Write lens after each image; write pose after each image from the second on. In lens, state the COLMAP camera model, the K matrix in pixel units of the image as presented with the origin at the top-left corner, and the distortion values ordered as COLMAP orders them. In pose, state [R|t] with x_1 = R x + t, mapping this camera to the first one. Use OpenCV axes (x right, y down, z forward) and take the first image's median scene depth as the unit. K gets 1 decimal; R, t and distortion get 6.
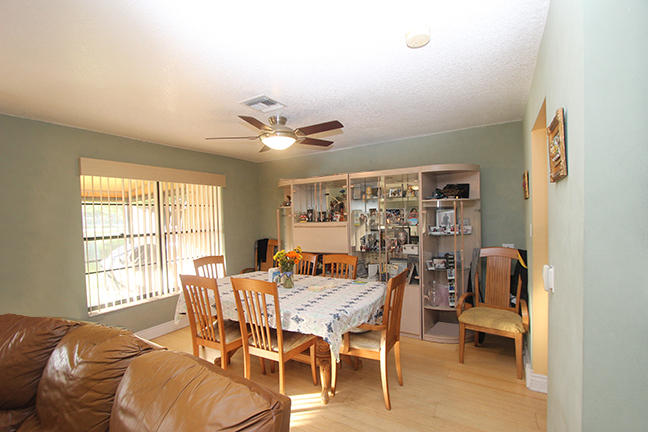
lens RADIAL K [[305.4, 0, 325.5], [0, 305.4, 223.3], [0, 0, 1]] dist [-0.003045, -0.000559]
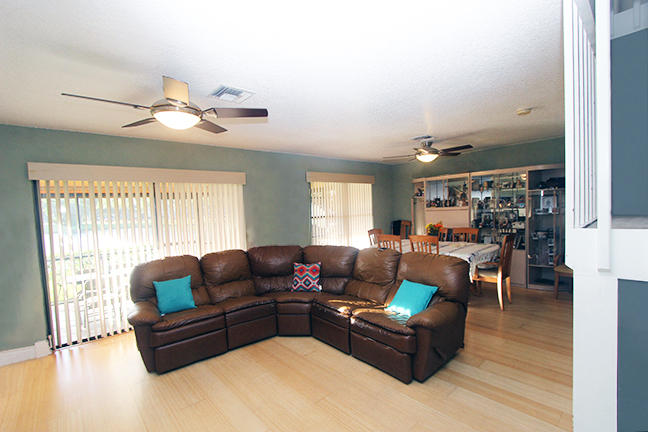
lens RADIAL K [[305.4, 0, 325.5], [0, 305.4, 223.3], [0, 0, 1]] dist [-0.003045, -0.000559]
pose [[0.955986, 0.003569, -0.293389, -0.159701], [0.006996, 0.999364, 0.034953, 0.020445], [0.293327, -0.035467, 0.955354, -0.602057]]
